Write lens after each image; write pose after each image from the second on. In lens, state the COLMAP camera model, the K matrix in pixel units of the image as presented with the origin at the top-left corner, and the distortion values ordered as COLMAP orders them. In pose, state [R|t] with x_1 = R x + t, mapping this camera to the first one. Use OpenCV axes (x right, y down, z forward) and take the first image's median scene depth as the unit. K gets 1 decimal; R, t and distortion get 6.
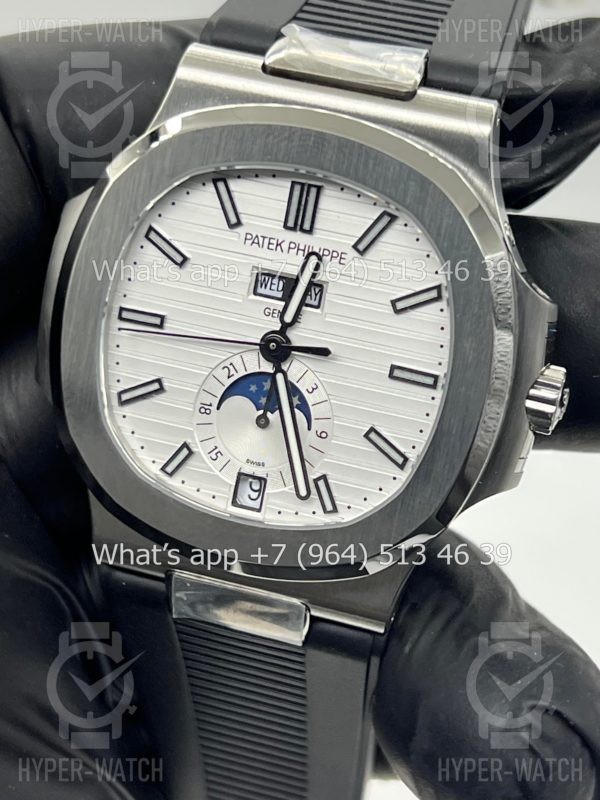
lens RADIAL K [[1806.6, 0, 300.0], [0, 1806.6, 400.0], [0, 0, 1]] dist [0.258073, -0.261087]
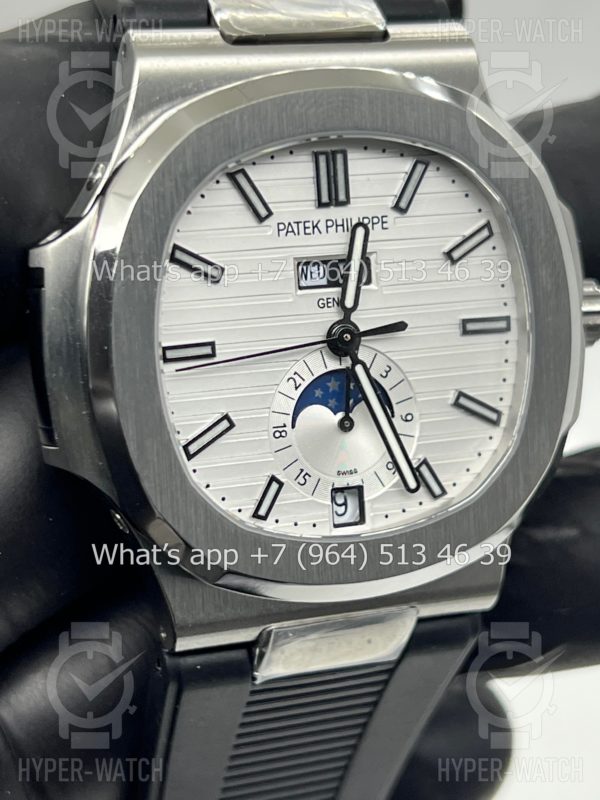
lens RADIAL K [[1806.6, 0, 300.0], [0, 1806.6, 400.0], [0, 0, 1]] dist [0.258073, -0.261087]
pose [[0.801998, -0.289959, 0.522229, -0.502866], [0.297558, 0.952013, 0.071624, -0.070349], [-0.517937, 0.097951, 0.849792, 0.257837]]
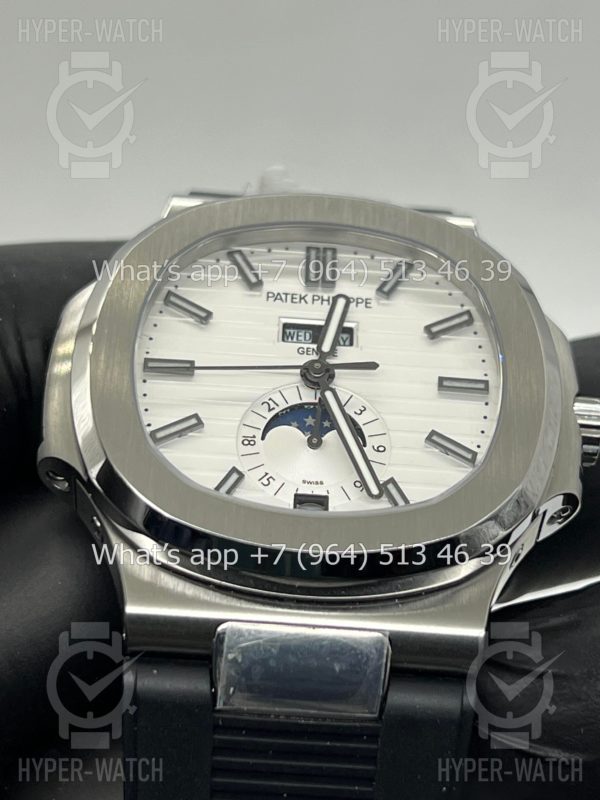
lens RADIAL K [[1806.6, 0, 300.0], [0, 1806.6, 400.0], [0, 0, 1]] dist [0.258073, -0.261087]
pose [[0.945704, 0.050329, 0.321109, -0.331575], [0.187433, 0.722681, -0.665283, 0.621321], [-0.265542, 0.689347, 0.674009, 0.359620]]
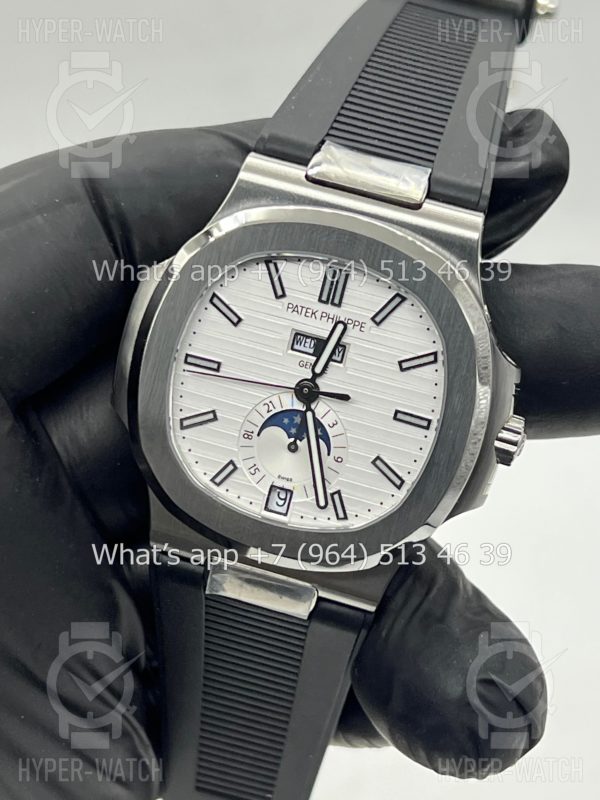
lens RADIAL K [[1806.6, 0, 300.0], [0, 1806.6, 400.0], [0, 0, 1]] dist [0.258073, -0.261087]
pose [[0.994849, 0.045648, 0.090504, -0.136053], [-0.047739, 0.998638, 0.021074, -0.050153], [-0.089418, -0.025286, 0.995673, -0.298399]]
